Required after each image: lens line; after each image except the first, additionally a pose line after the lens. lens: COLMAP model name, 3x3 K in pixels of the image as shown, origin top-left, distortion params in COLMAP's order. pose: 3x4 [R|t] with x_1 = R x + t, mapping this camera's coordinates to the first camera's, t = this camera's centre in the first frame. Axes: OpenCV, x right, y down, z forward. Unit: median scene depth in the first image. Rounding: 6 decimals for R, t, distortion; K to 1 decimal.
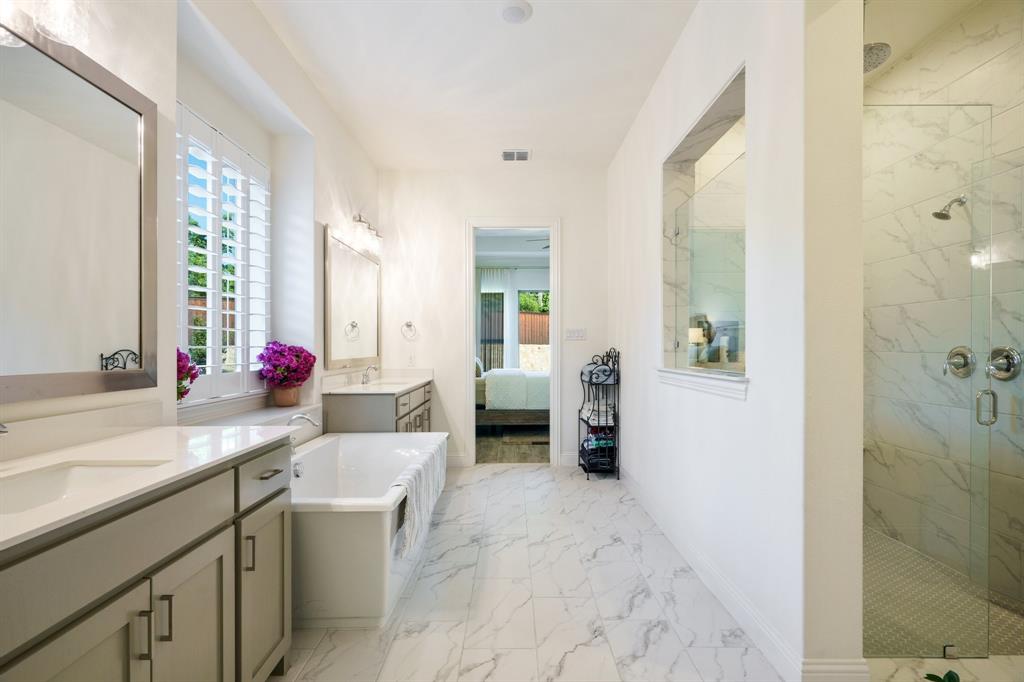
lens RADIAL K [[482.8, 0, 508.0], [0, 482.8, 341.0], [0, 0, 1]] dist [0.001362, 0.000048]
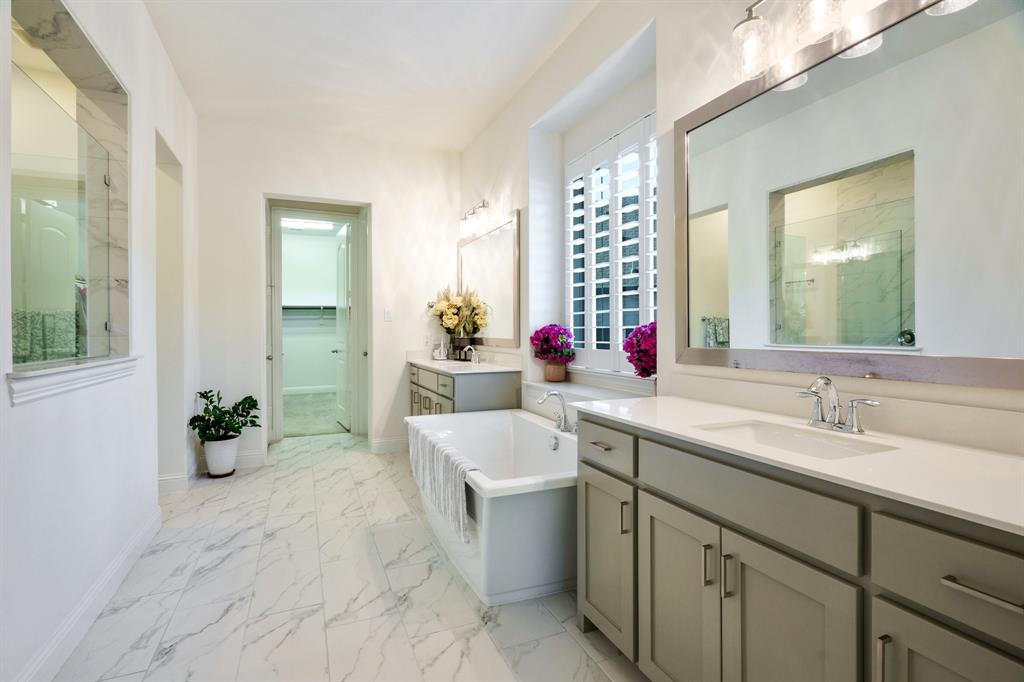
lens RADIAL K [[482.8, 0, 508.0], [0, 482.8, 341.0], [0, 0, 1]] dist [0.001362, 0.000048]
pose [[-0.915798, 0.017294, -0.401266, 0.080825], [0.015801, 0.999850, 0.007031, 0.033125], [0.401327, 0.000099, -0.915935, 1.981269]]
